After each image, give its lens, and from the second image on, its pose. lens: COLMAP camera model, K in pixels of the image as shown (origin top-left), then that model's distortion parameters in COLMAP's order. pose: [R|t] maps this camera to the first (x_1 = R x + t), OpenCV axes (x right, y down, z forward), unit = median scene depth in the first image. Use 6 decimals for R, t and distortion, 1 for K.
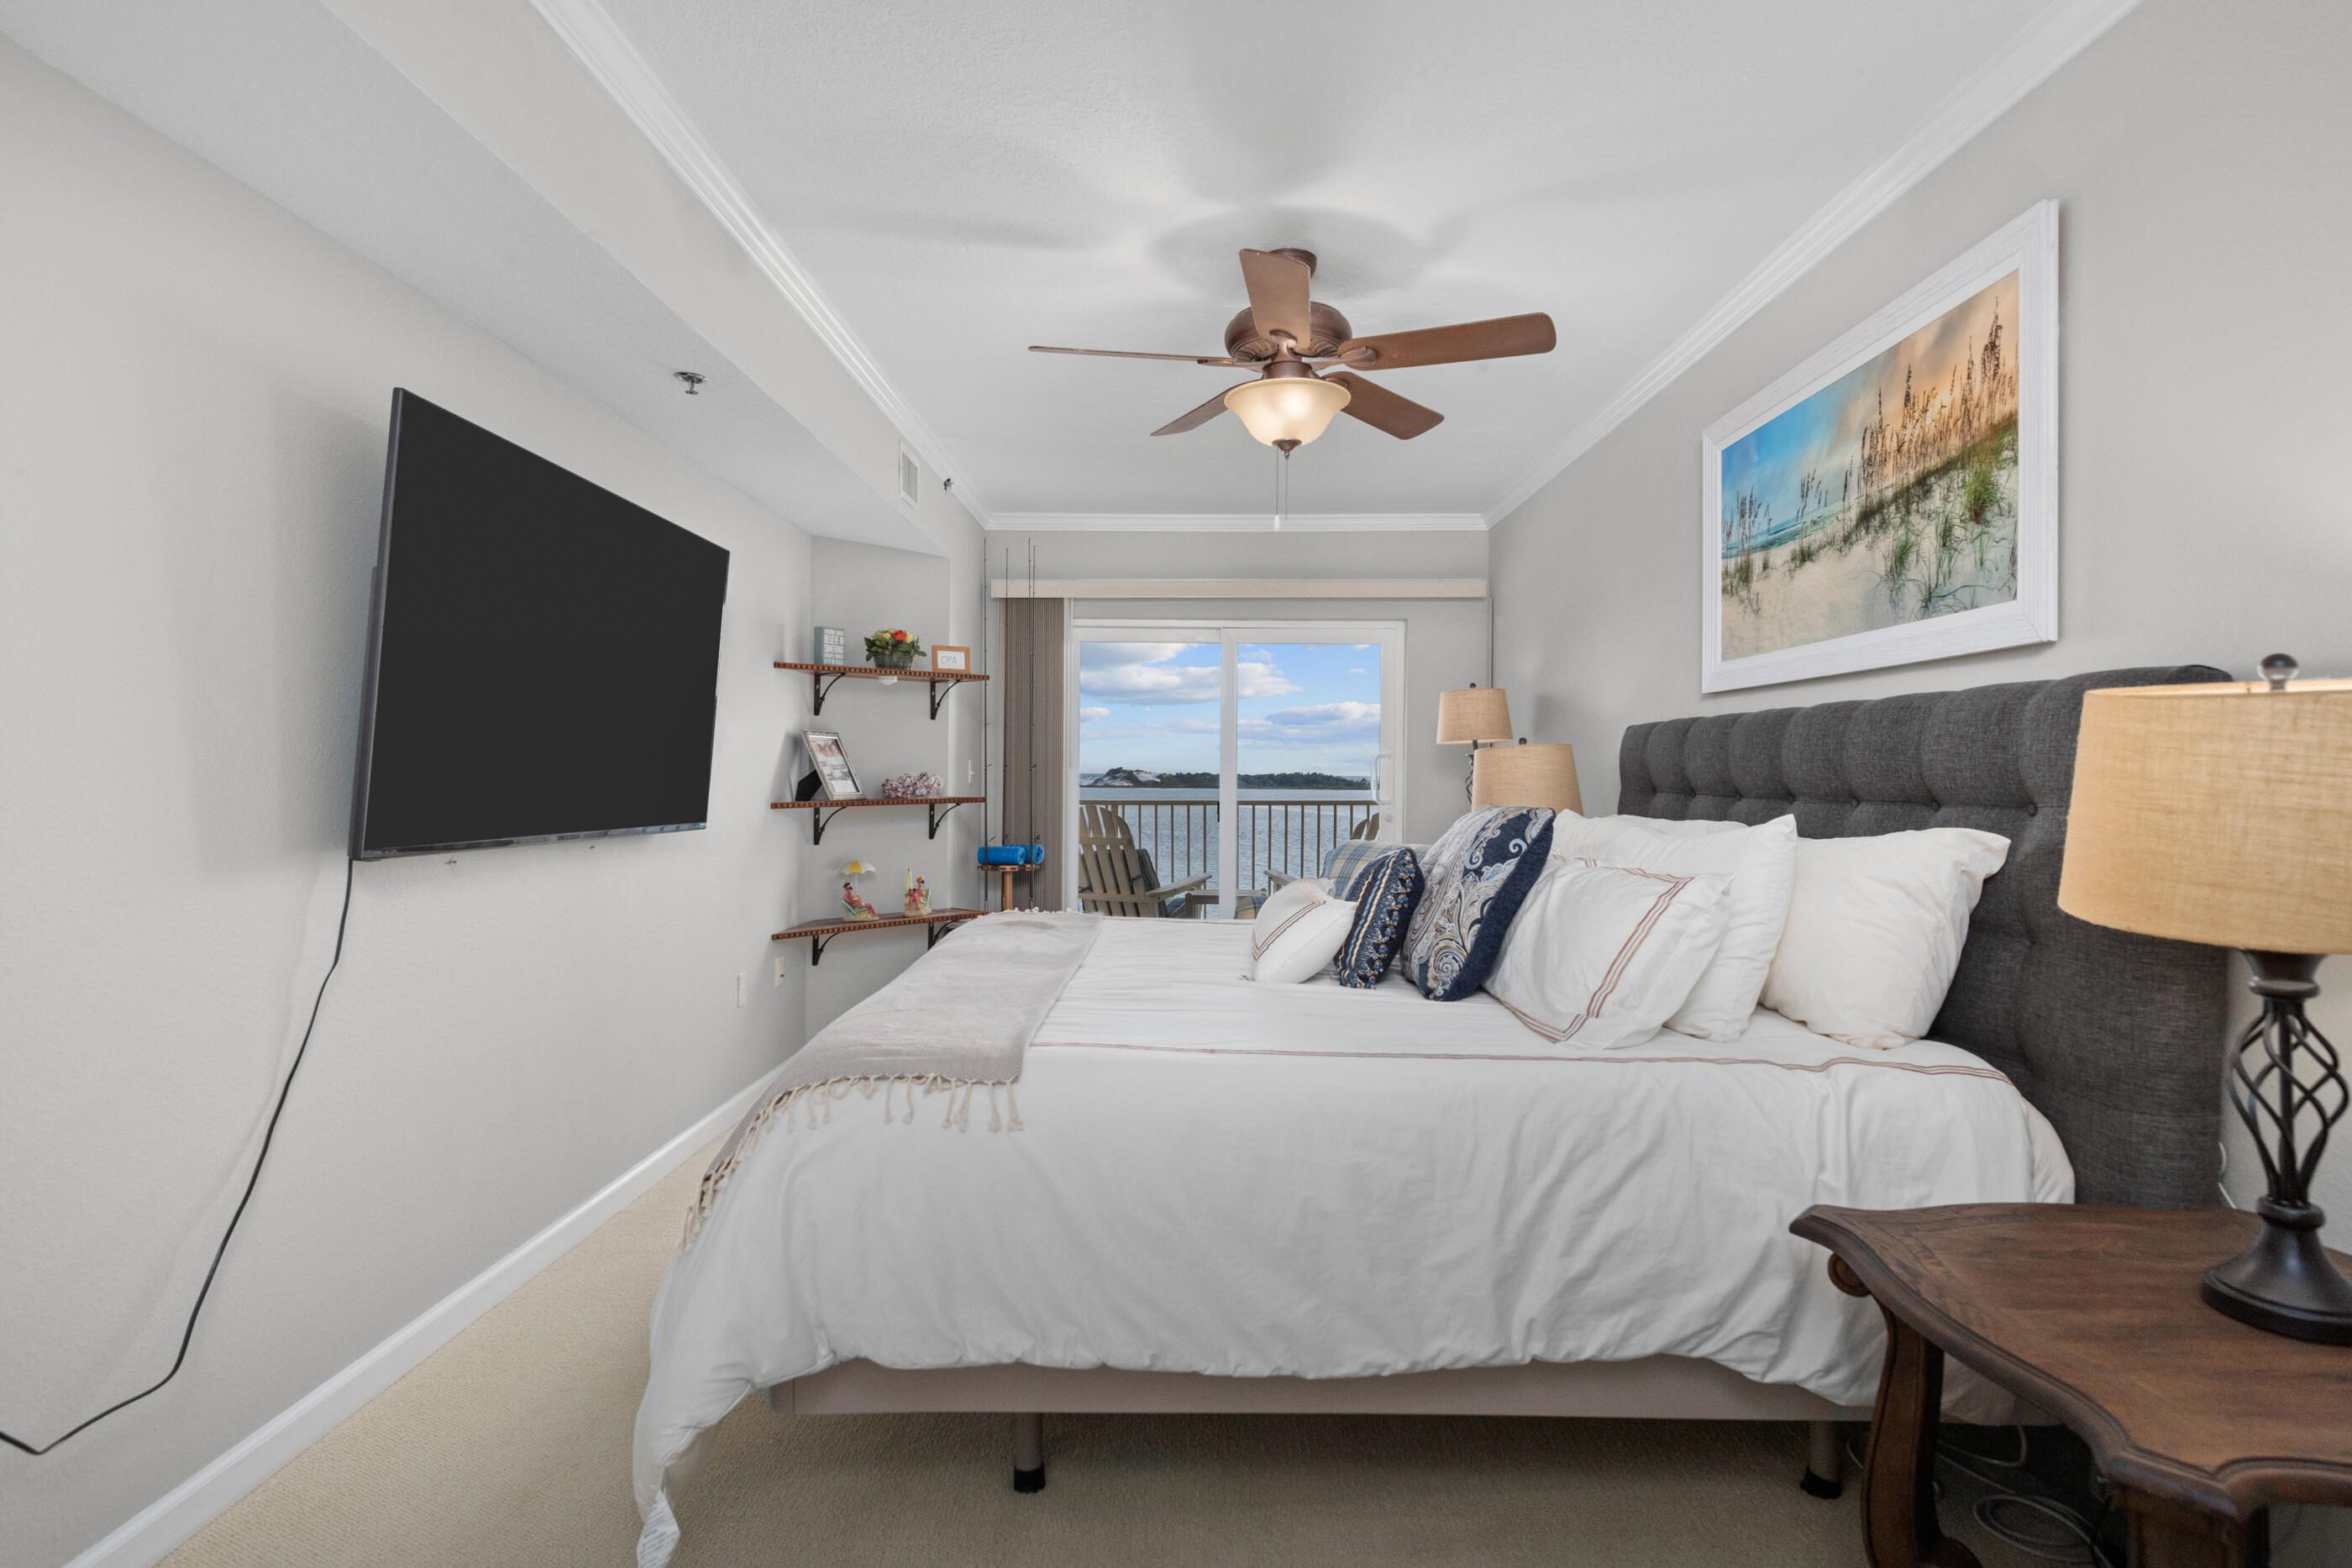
lens RADIAL K [[1150.1, 0, 1208.6], [0, 1150.1, 760.9], [0, 0, 1]] dist [0.019704, -0.008962]
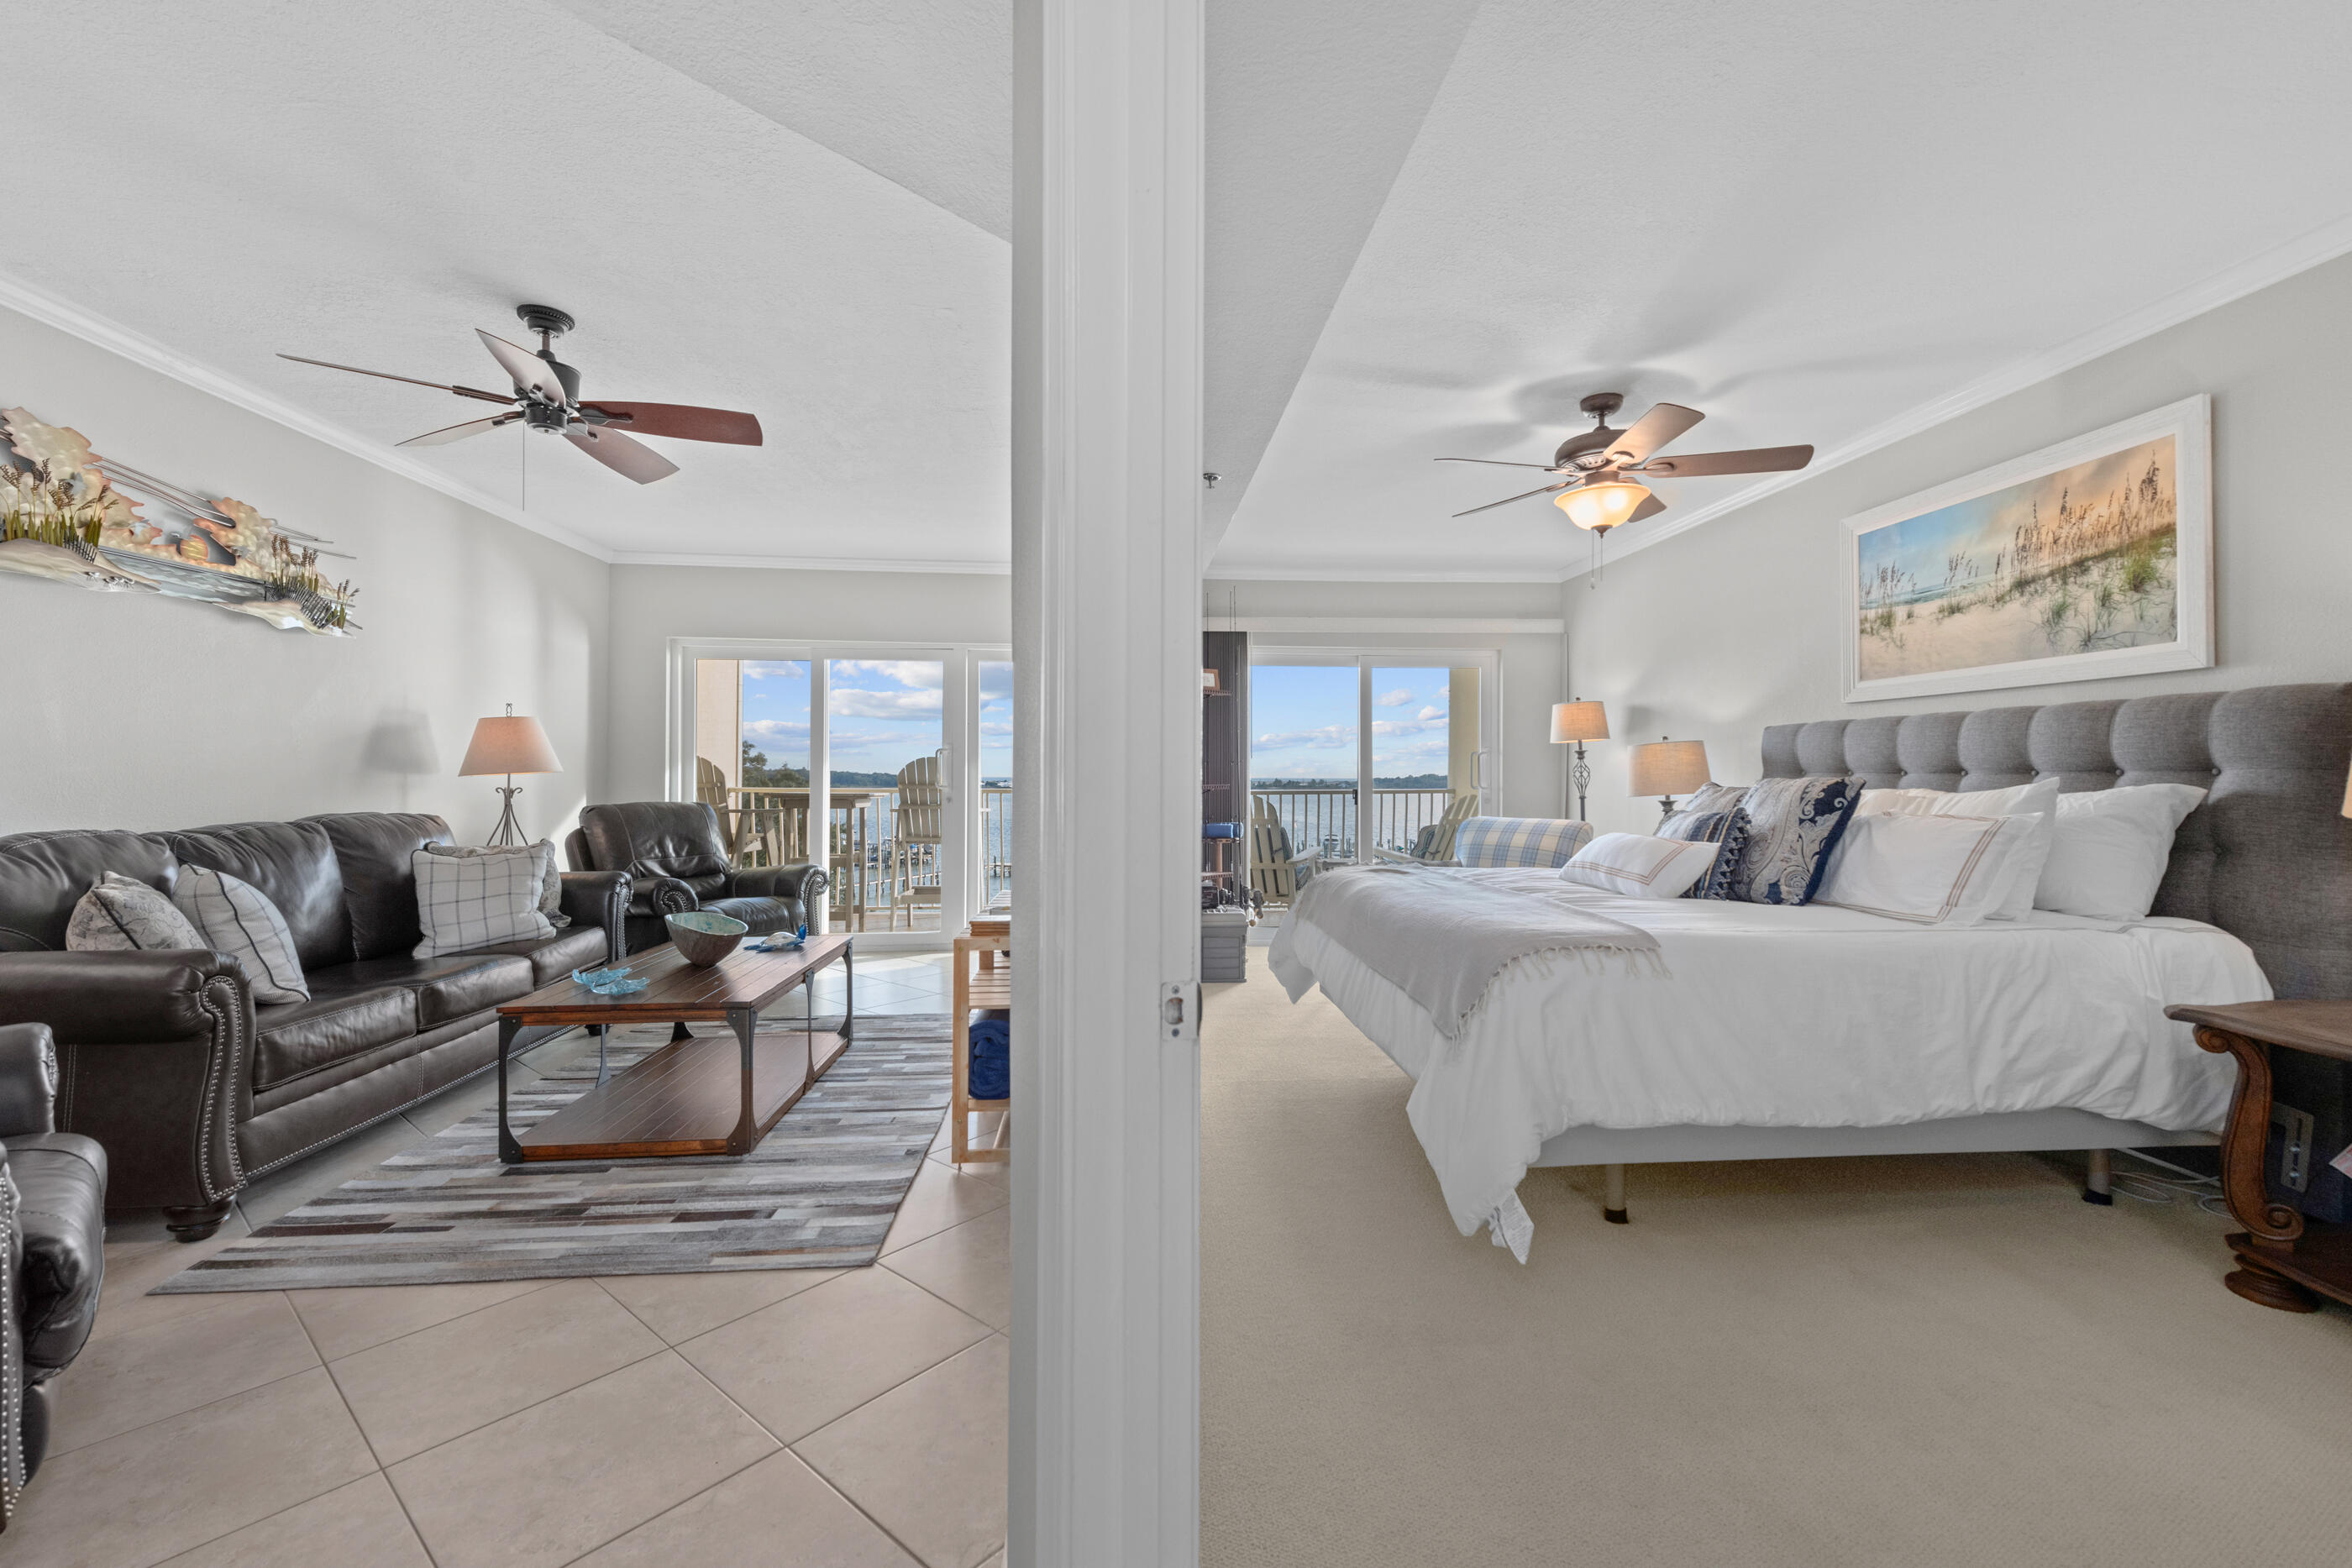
lens RADIAL K [[974.3, 0, 1202.1], [0, 974.3, 755.4], [0, 0, 1]] dist [0.011790, -0.001115]
pose [[0.995836, -0.006676, 0.090917, -0.670922], [0.007576, 0.999926, -0.009556, 0.017837], [-0.090846, 0.010205, 0.995813, -0.196664]]
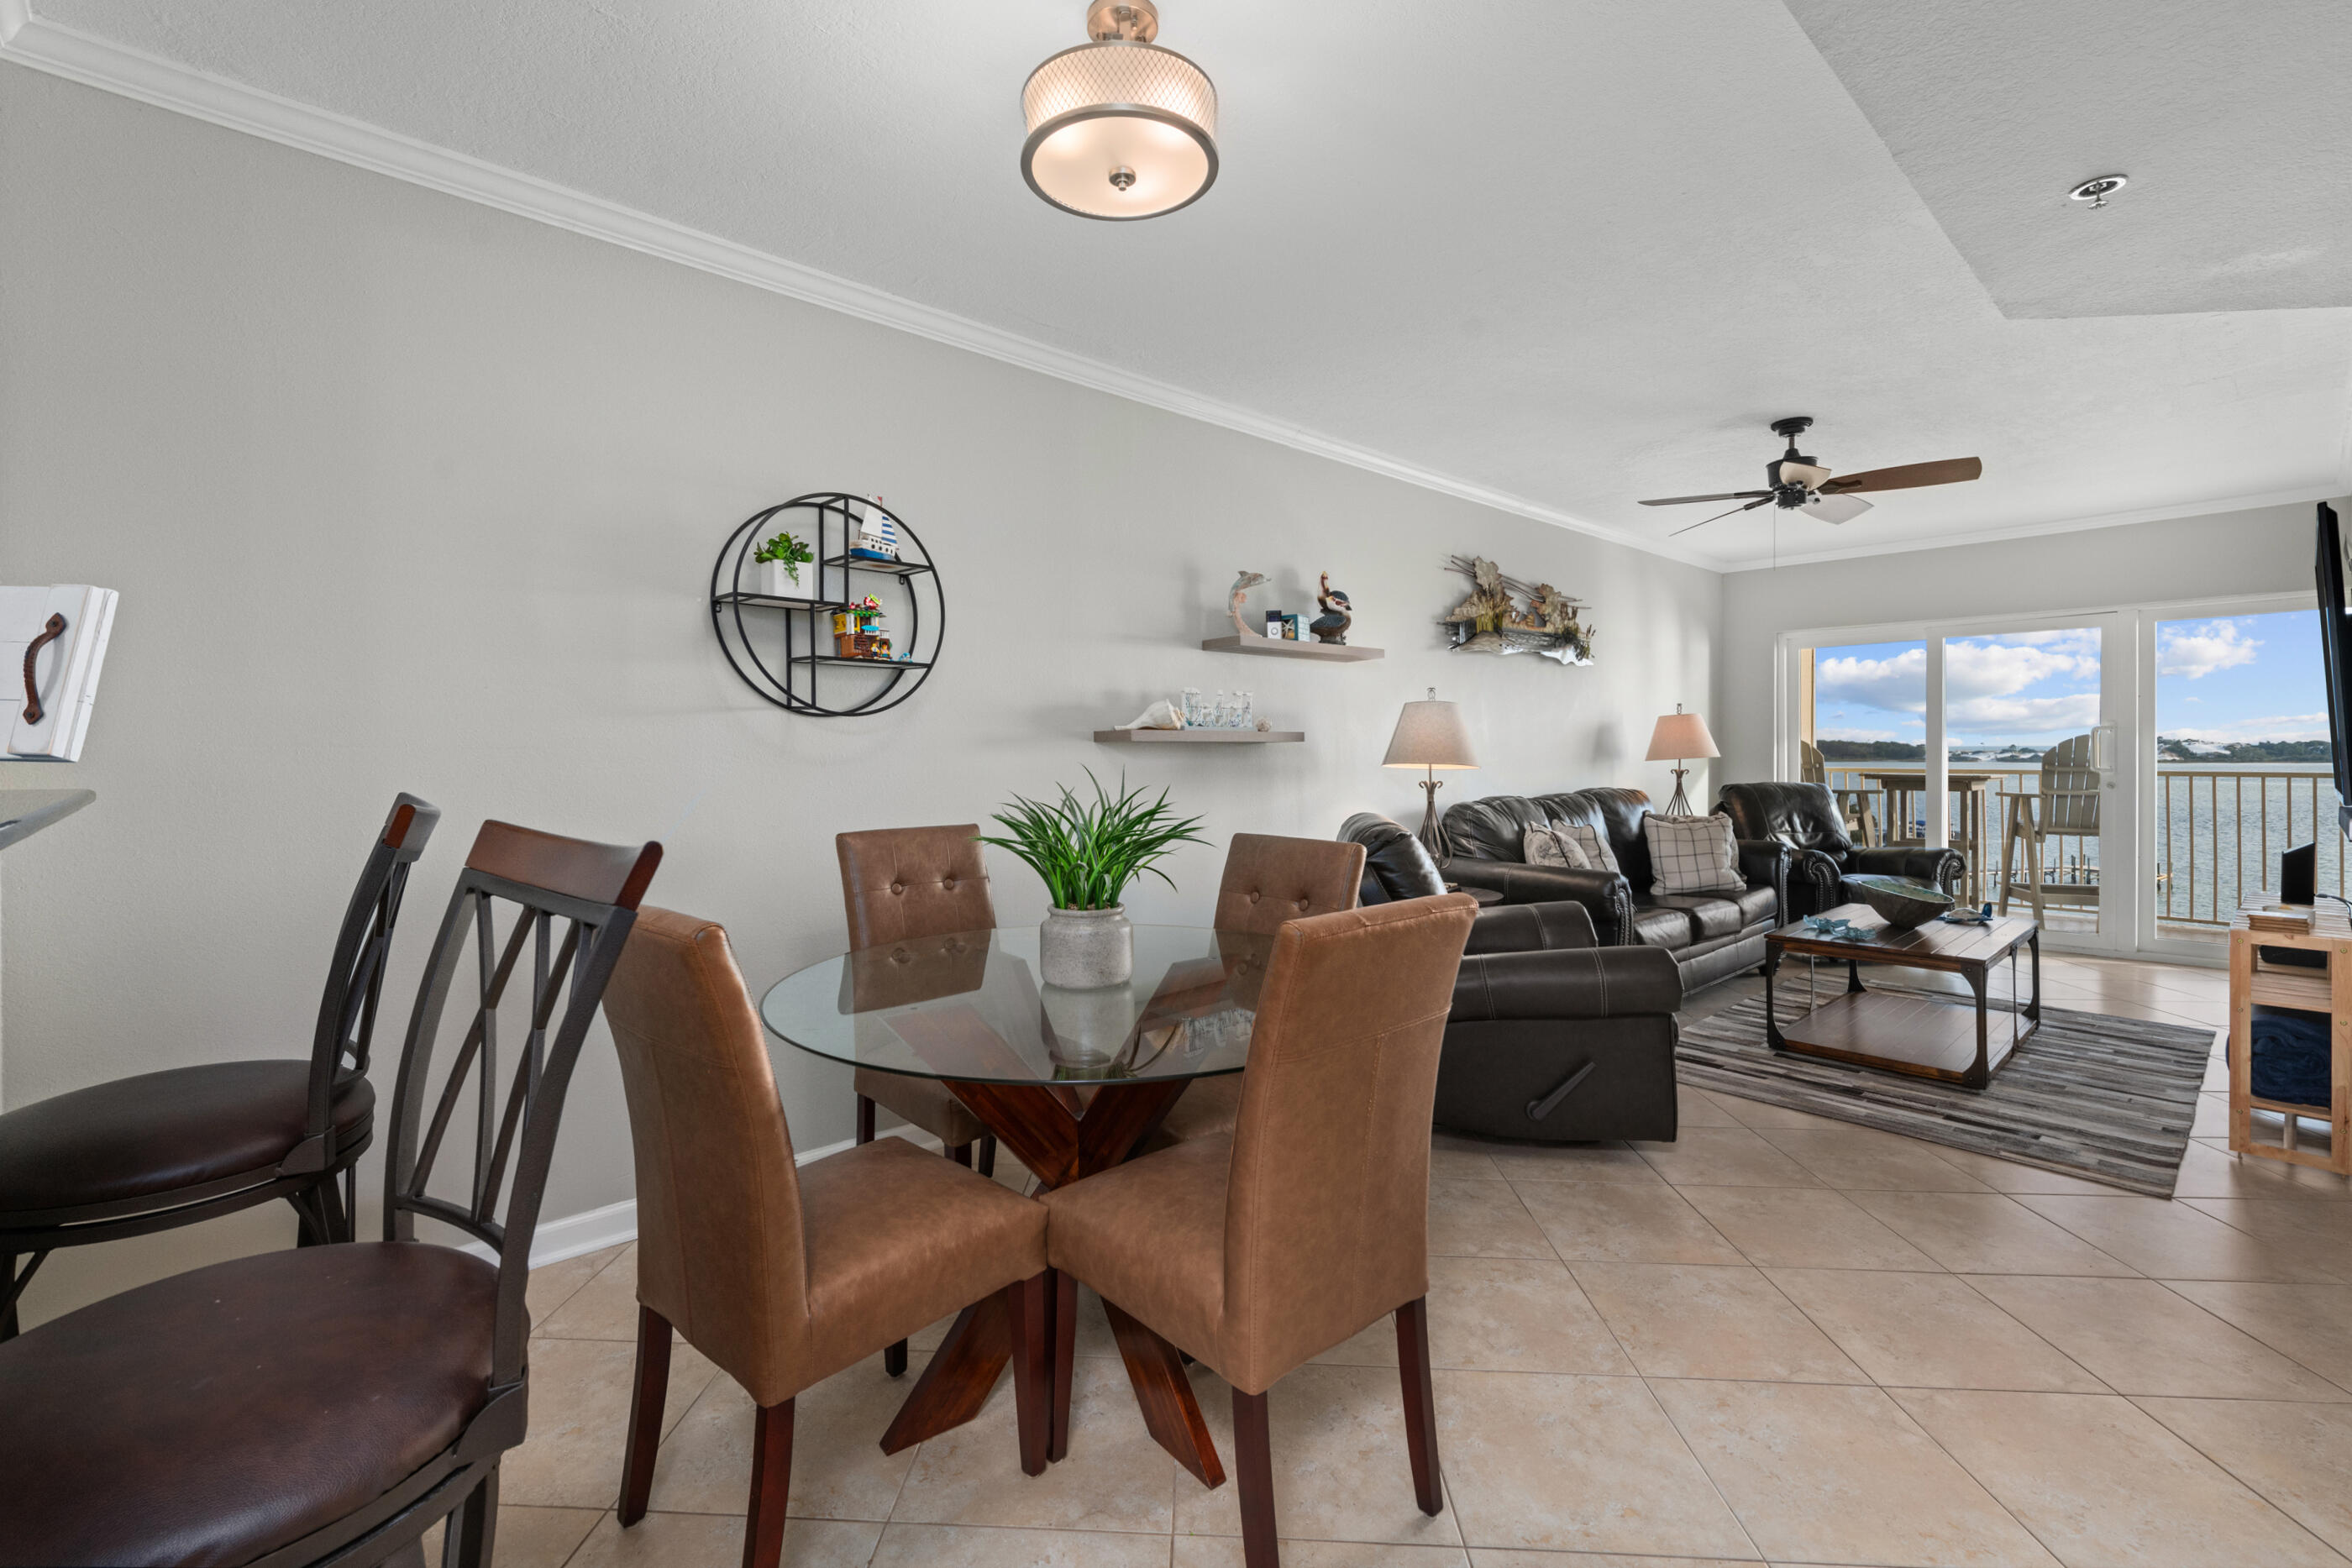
lens RADIAL K [[1033.6, 0, 1170.0], [0, 1033.6, 750.1], [0, 0, 1]] dist [0.015316, -0.006727]
pose [[0.675150, -0.010704, -0.737603, -0.792487], [0.019099, 0.999813, 0.002973, -0.026593], [0.737433, -0.016094, 0.675229, -0.810283]]
